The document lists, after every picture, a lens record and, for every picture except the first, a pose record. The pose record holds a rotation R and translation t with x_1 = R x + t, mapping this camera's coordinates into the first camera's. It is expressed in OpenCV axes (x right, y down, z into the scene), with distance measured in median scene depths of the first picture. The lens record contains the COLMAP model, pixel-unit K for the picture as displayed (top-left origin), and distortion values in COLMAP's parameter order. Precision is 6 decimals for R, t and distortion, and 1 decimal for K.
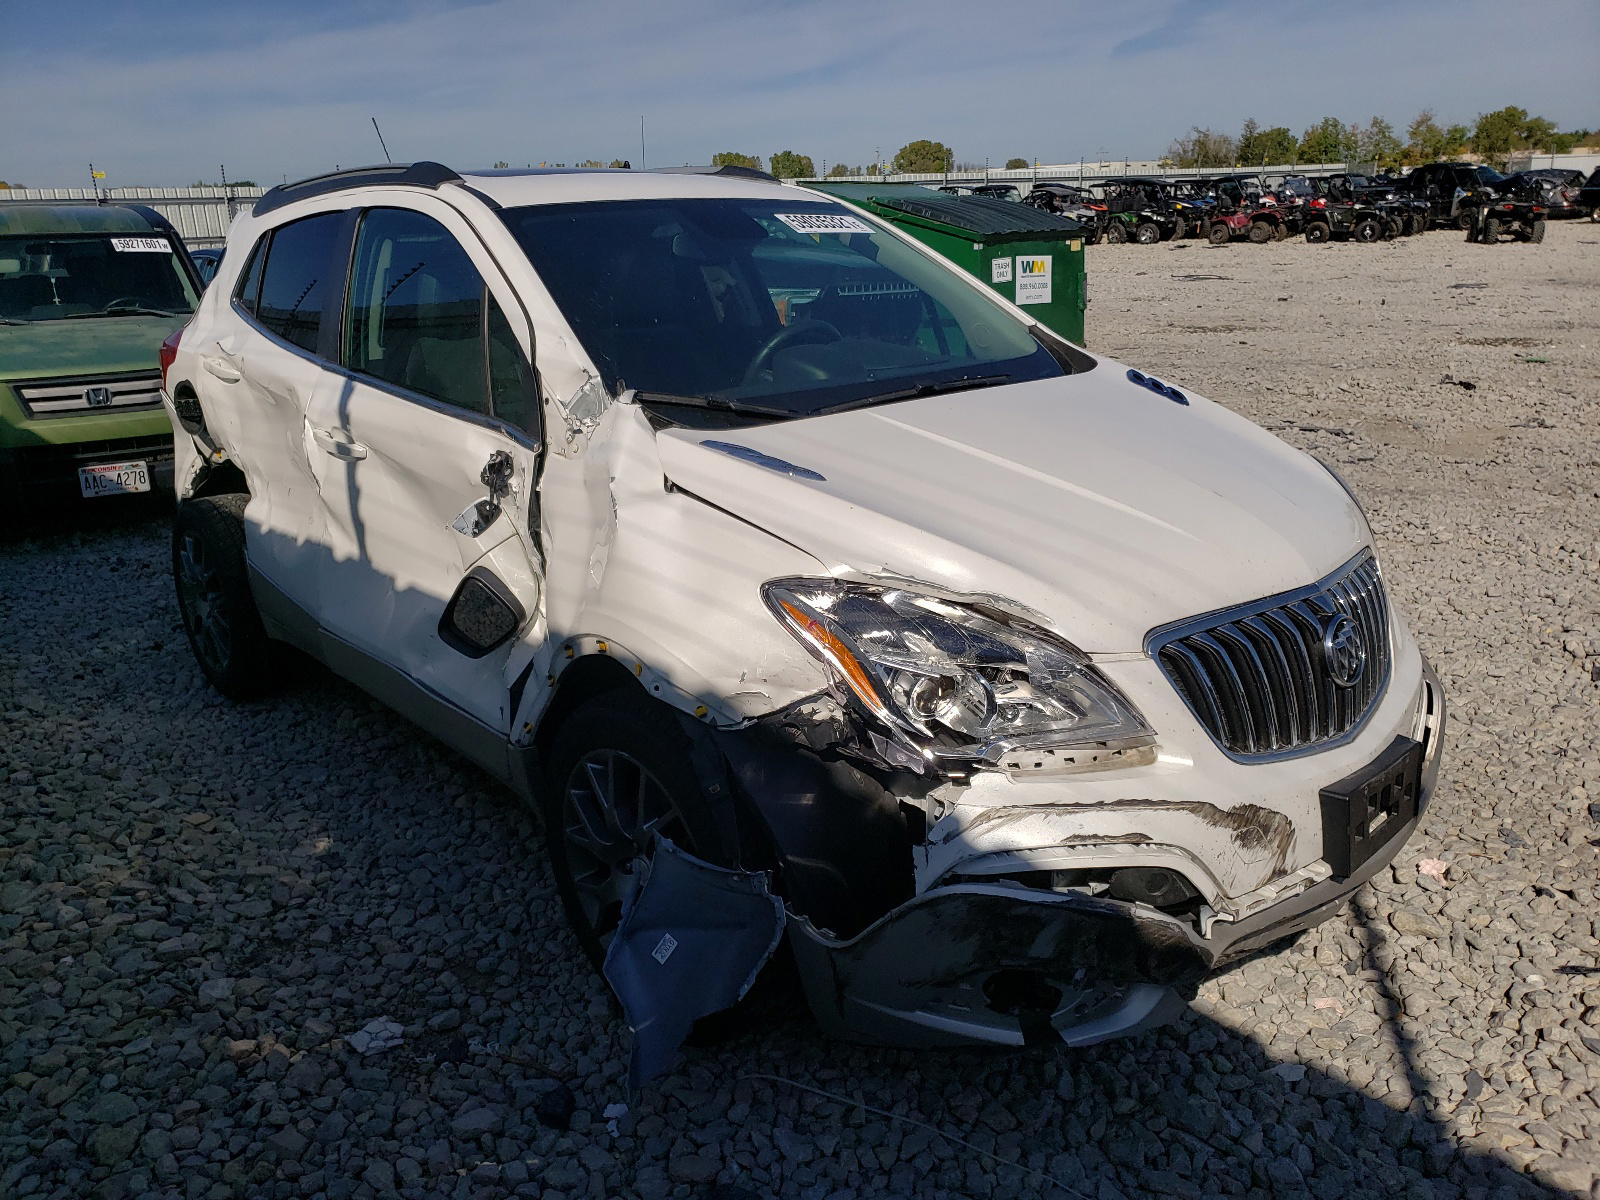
lens RADIAL K [[1244.8, 0, 800.0], [0, 1244.8, 600.0], [0, 0, 1]] dist [0.020268, -0.002046]
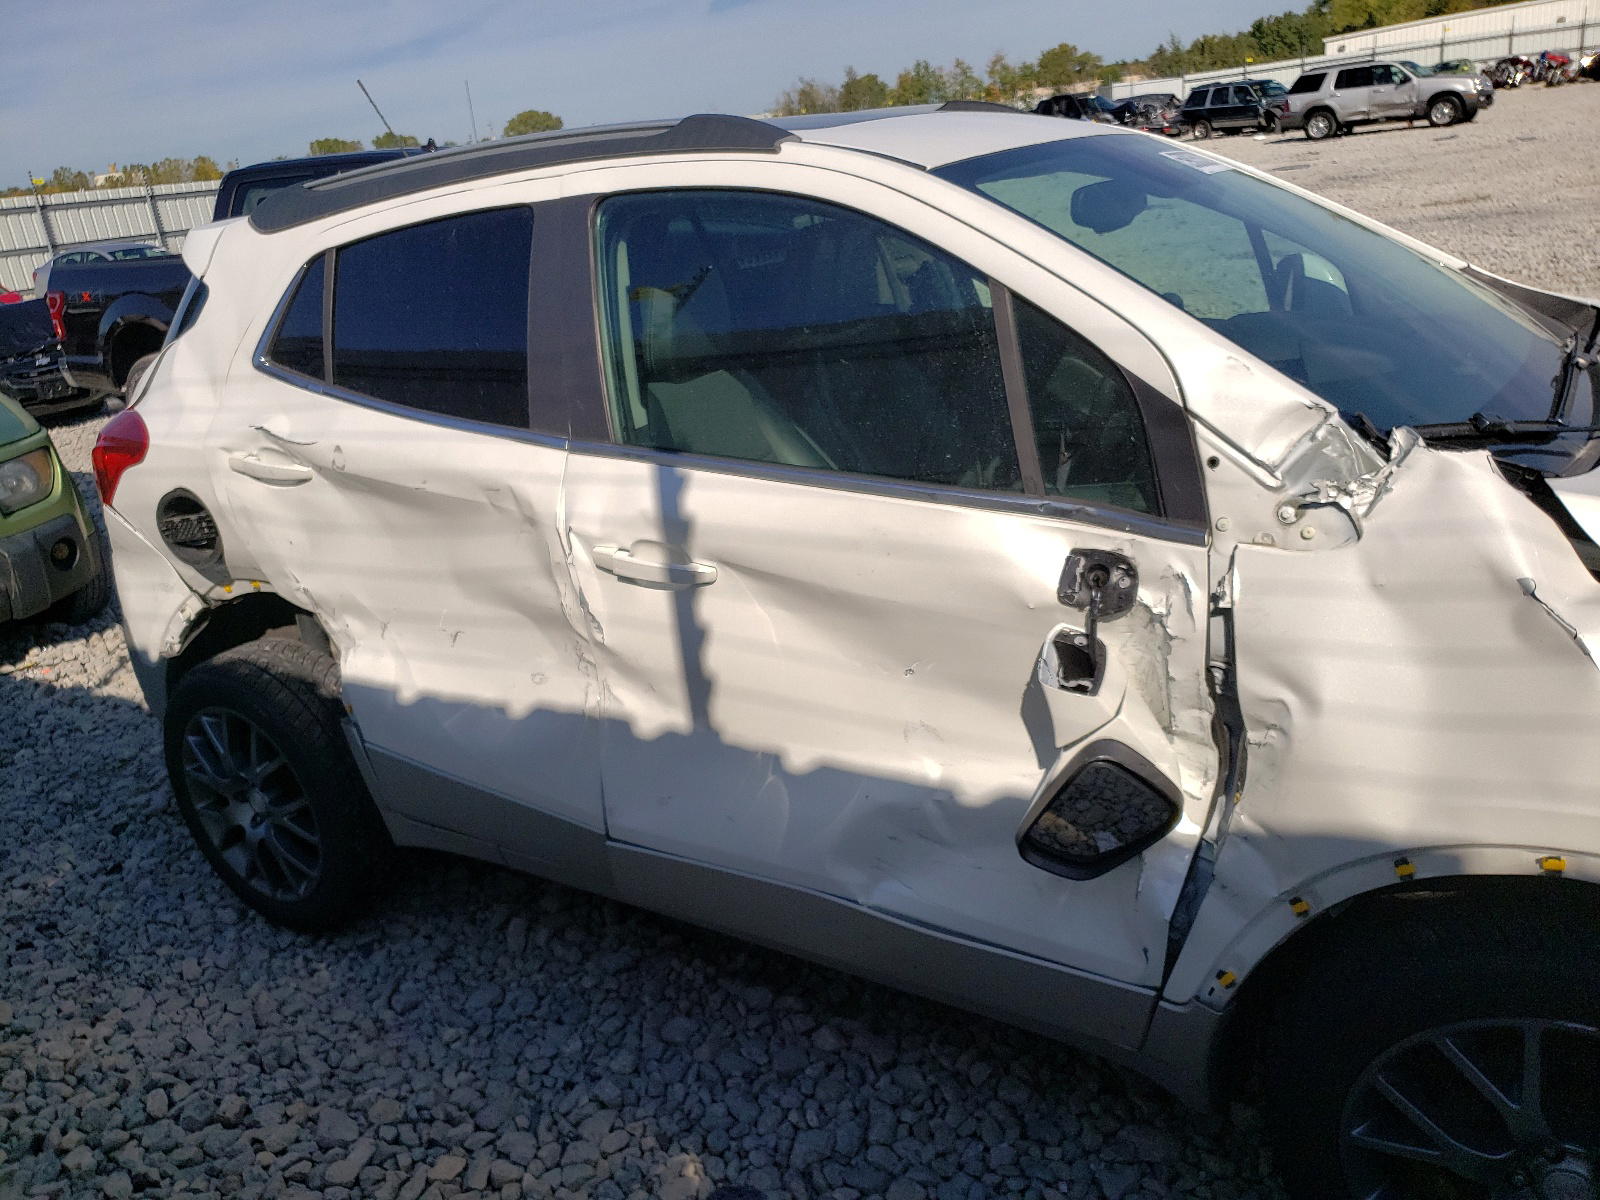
lens RADIAL K [[1244.8, 0, 800.0], [0, 1244.8, 600.0], [0, 0, 1]] dist [0.020268, -0.002046]
pose [[0.957629, -0.165896, 0.235427, -0.447315], [0.160124, 0.986135, 0.043562, -0.122438], [-0.239390, -0.004019, 0.970915, 0.362433]]
